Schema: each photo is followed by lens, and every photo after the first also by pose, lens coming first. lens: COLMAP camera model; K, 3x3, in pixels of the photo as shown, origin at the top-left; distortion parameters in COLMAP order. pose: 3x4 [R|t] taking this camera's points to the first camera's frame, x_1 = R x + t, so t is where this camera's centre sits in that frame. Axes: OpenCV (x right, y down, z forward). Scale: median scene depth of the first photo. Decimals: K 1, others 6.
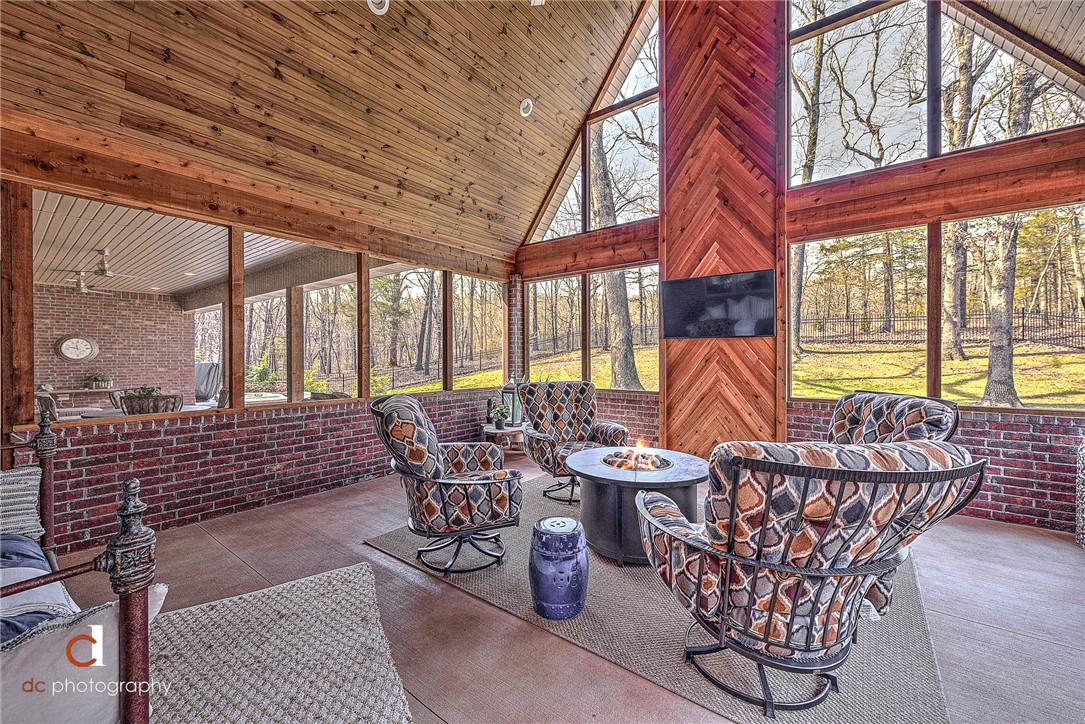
lens RADIAL K [[423.7, 0, 540.3], [0, 423.7, 359.7], [0, 0, 1]] dist [0.008730, -0.000493]
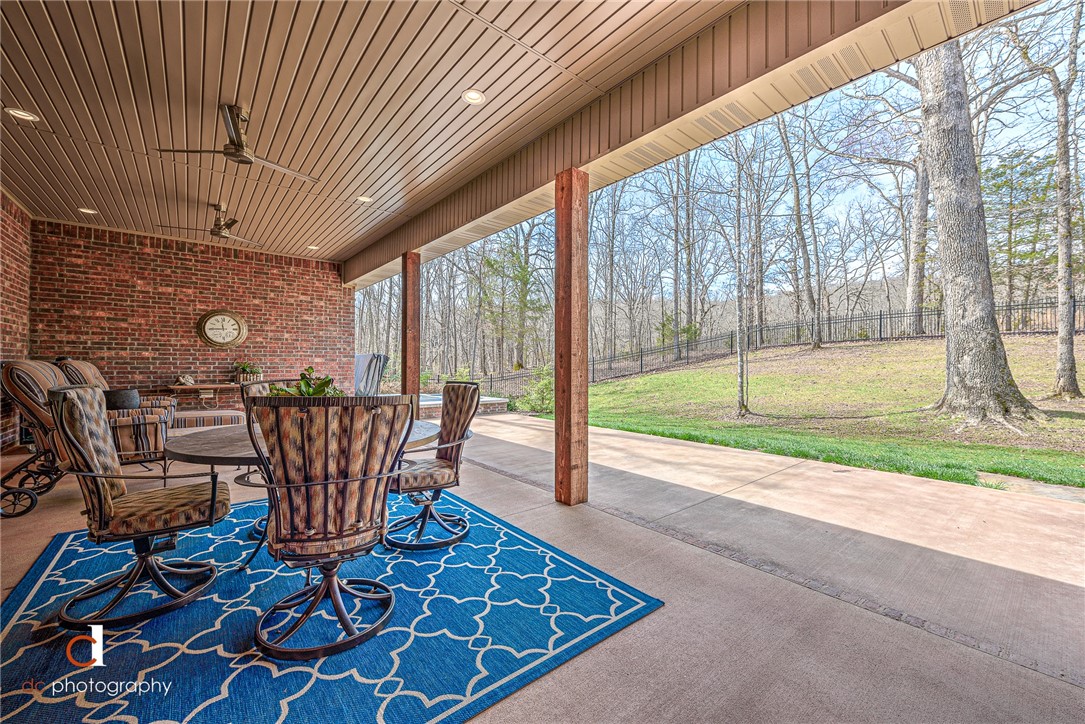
lens RADIAL K [[423.7, 0, 546.0], [0, 423.7, 363.2], [0, 0, 1]] dist [0.008730, -0.000493]
pose [[0.977172, 0.007071, -0.212332, -0.371696], [-0.008506, 0.999947, -0.005847, 0.032586], [0.212280, 0.007519, 0.977180, 0.391105]]
